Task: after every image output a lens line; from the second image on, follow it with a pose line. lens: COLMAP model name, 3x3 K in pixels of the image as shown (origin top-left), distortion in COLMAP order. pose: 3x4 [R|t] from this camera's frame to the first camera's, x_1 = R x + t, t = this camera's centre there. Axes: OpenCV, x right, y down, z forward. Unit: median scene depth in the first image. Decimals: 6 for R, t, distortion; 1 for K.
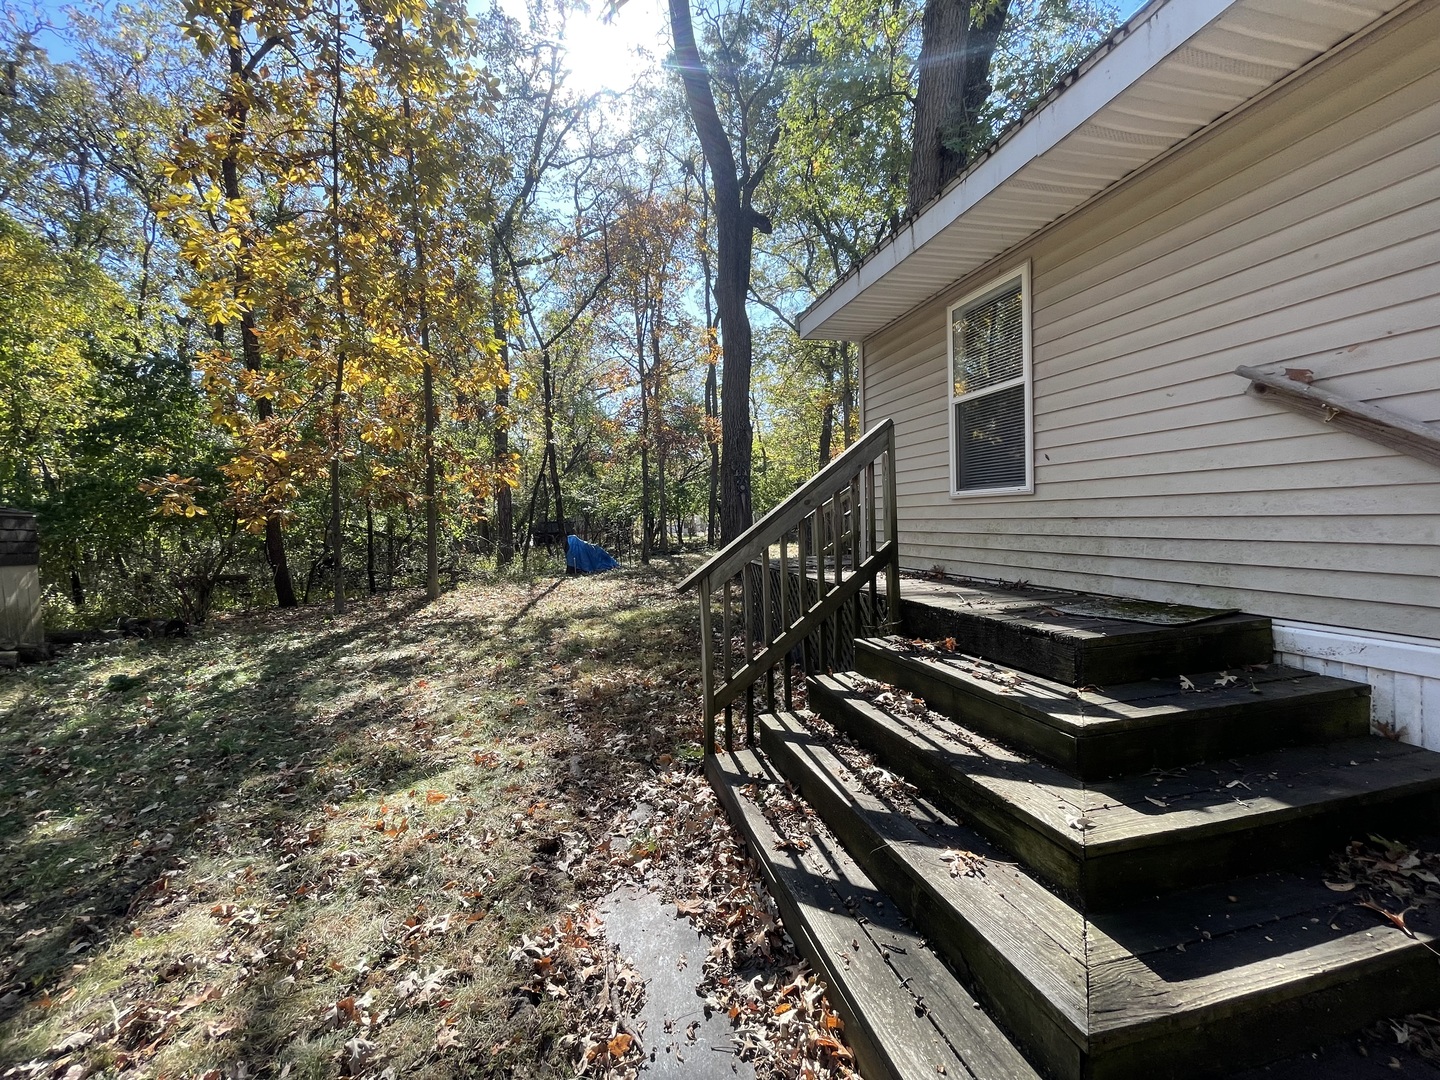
lens RADIAL K [[578.3, 0, 720.0], [0, 578.3, 540.0], [0, 0, 1]] dist [0.000212, -0.000010]
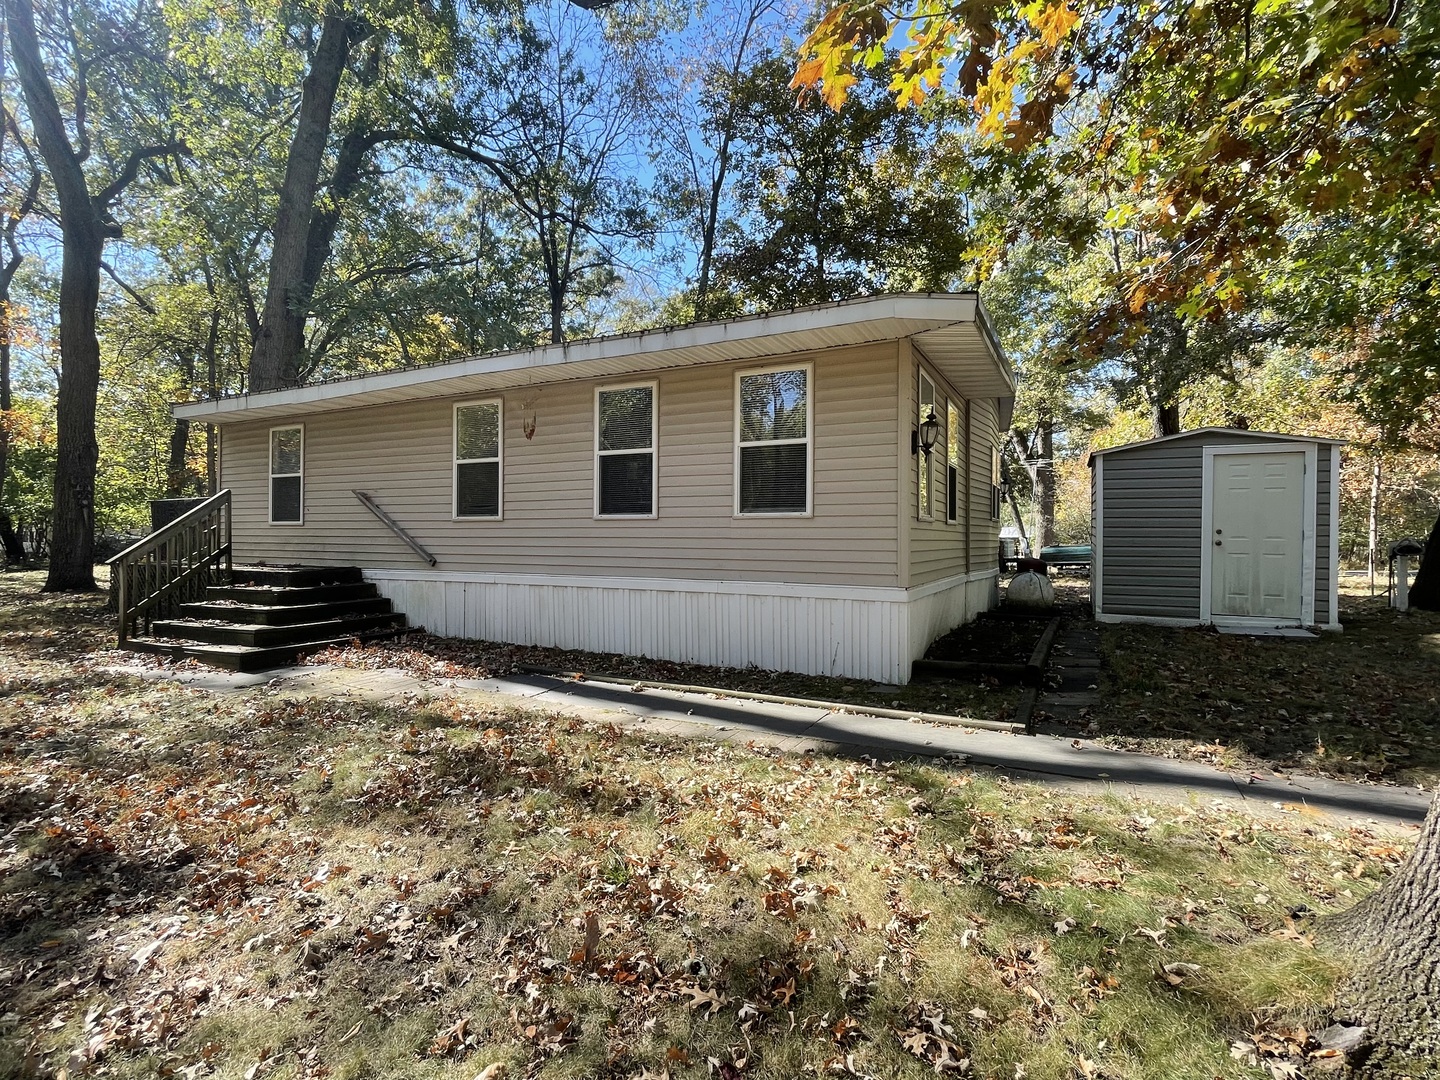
lens RADIAL K [[743.2, 0, 720.0], [0, 743.2, 540.0], [0, 0, 1]] dist [-0.003227, -0.000519]
pose [[0.683006, 0.026043, 0.729948, -0.427453], [0.005108, 0.999169, -0.040427, 0.094911], [-0.730395, 0.031340, 0.682306, -1.992444]]
